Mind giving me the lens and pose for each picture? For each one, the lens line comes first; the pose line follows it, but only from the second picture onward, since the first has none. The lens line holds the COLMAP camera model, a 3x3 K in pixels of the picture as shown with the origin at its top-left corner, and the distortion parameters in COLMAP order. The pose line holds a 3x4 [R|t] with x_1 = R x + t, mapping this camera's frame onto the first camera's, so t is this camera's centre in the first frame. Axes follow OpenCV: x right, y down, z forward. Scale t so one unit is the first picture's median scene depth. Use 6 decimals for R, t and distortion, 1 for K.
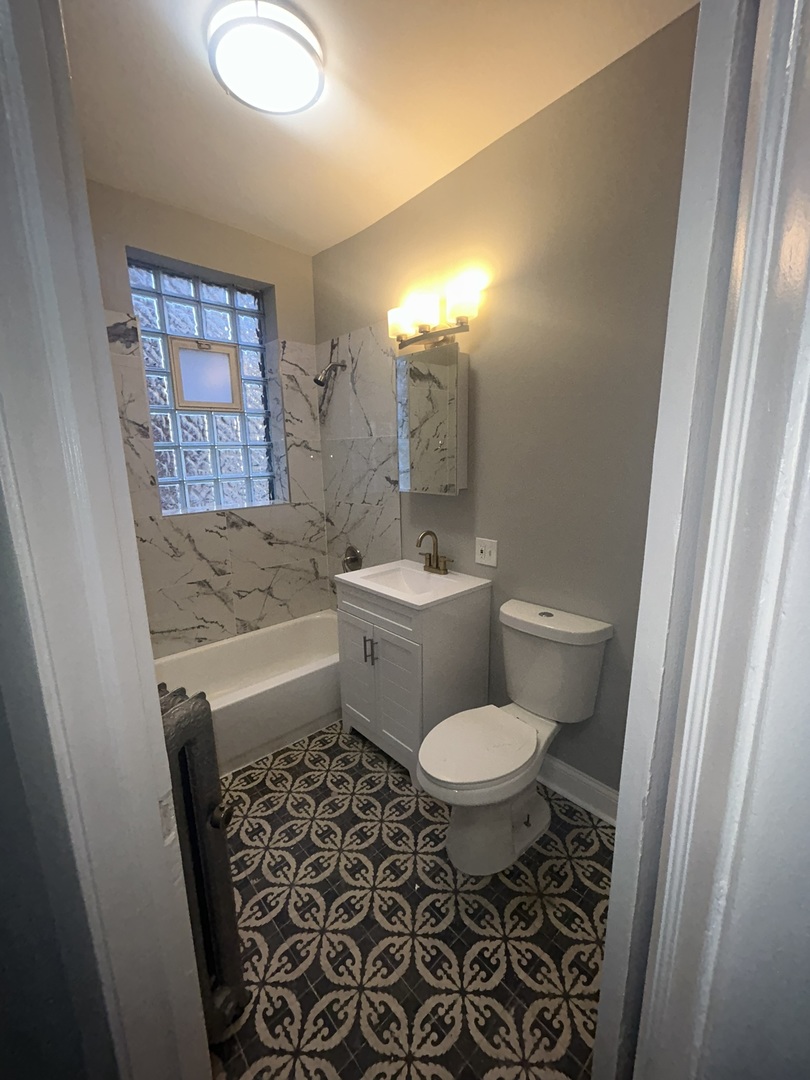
lens RADIAL K [[440.4, 0, 418.5], [0, 440.4, 545.2], [0, 0, 1]] dist [-0.000216, 0.001039]
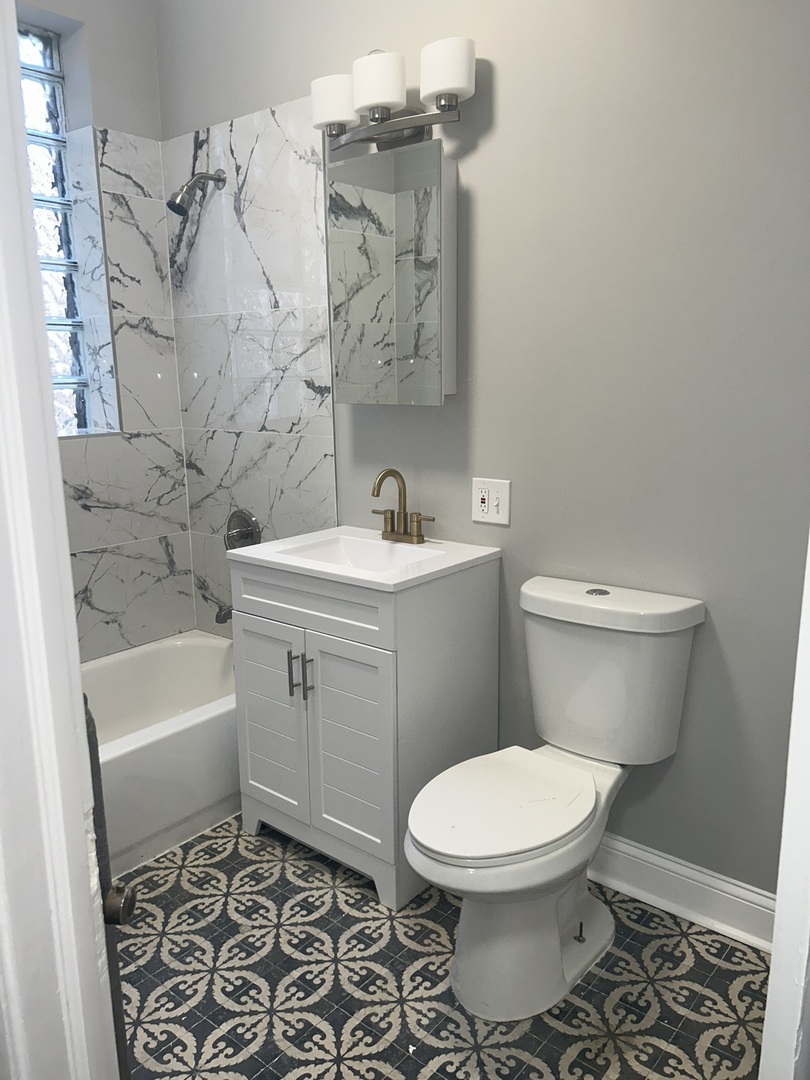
lens RADIAL K [[809.3, 0, 429.7], [0, 809.3, 548.6], [0, 0, 1]] dist [0.037052, -0.033945]
pose [[0.988941, -0.029004, 0.145444, -0.086408], [0.028456, 0.999578, 0.005845, 0.069334], [-0.145553, -0.001641, 0.989349, -0.065273]]
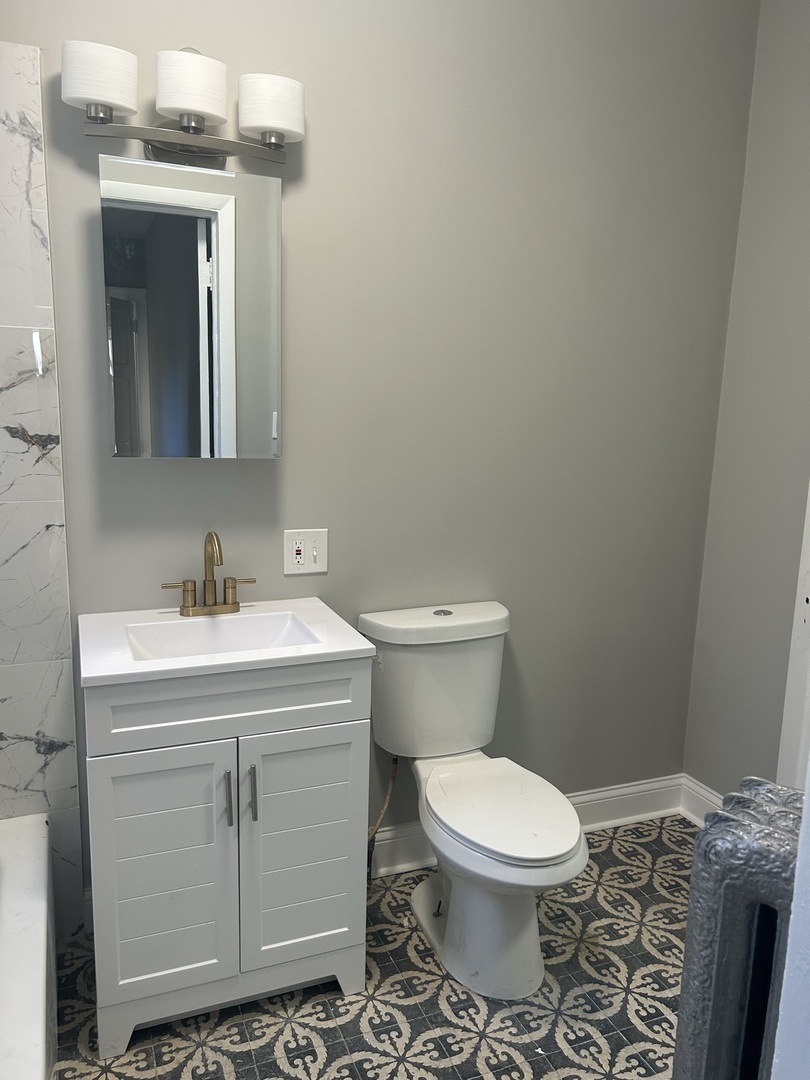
lens RADIAL K [[809.3, 0, 399.9], [0, 809.3, 541.1], [0, 0, 1]] dist [0.037052, -0.033945]
pose [[0.354783, -0.151242, 0.922635, -0.772223], [0.160287, 0.982058, 0.099348, -0.082084], [-0.921106, 0.112640, 0.372660, 0.472533]]
